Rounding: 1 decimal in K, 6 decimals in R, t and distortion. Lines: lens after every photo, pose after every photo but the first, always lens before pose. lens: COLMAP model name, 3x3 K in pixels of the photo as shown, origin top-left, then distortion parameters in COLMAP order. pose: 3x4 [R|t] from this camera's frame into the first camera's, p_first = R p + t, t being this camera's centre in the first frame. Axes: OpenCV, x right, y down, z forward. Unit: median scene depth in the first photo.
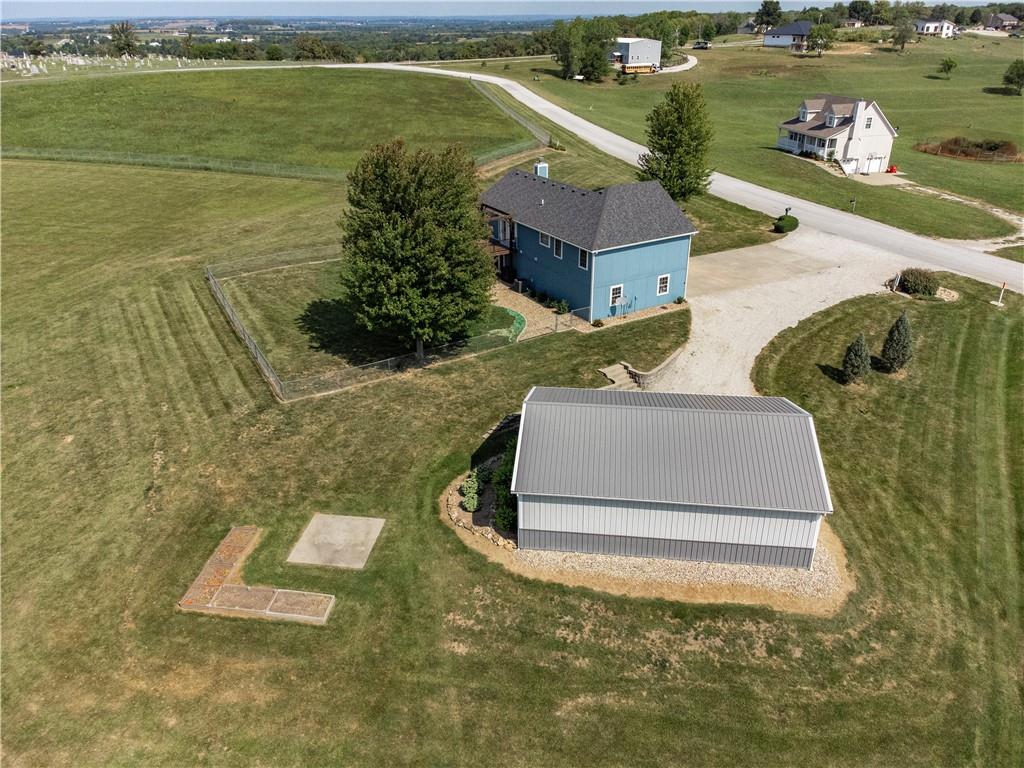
lens RADIAL K [[767.3, 0, 503.9], [0, 767.3, 382.7], [0, 0, 1]] dist [0.020850, 0.001321]
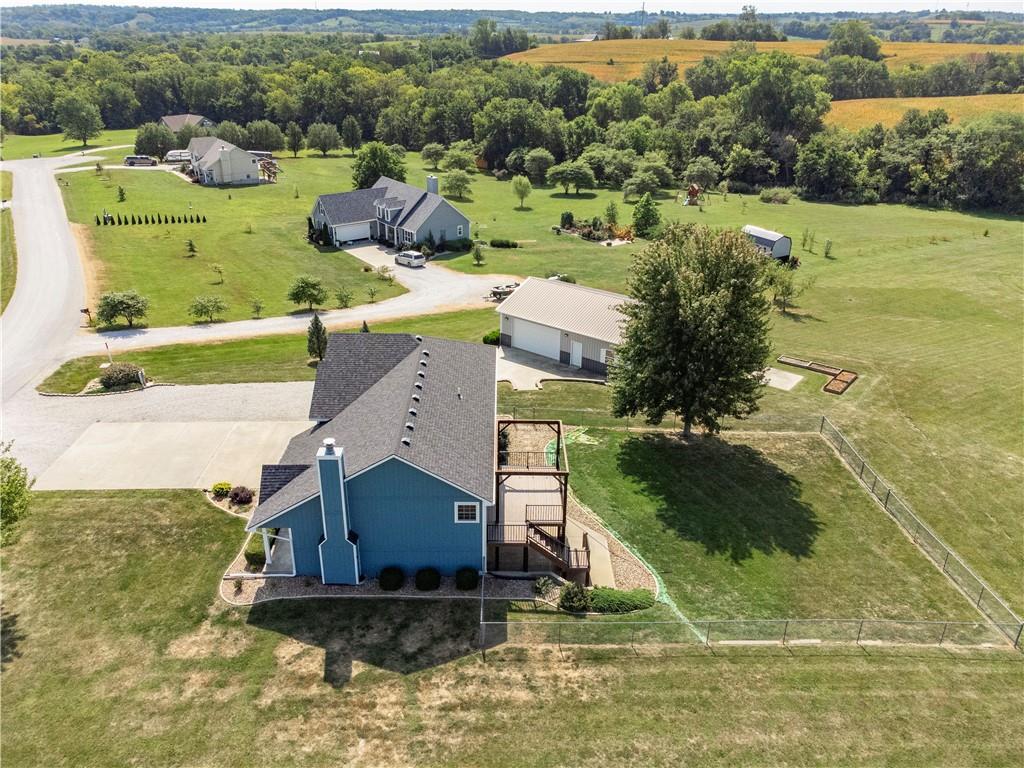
lens RADIAL K [[772.4, 0, 512.0], [0, 772.4, 384.0], [0, 0, 1]] dist [0.016576, 0.006250]
pose [[-0.872896, -0.210083, 0.440362, -0.392232], [0.211465, 0.650478, 0.729493, -0.989934], [-0.439700, 0.729893, -0.523375, 1.816723]]
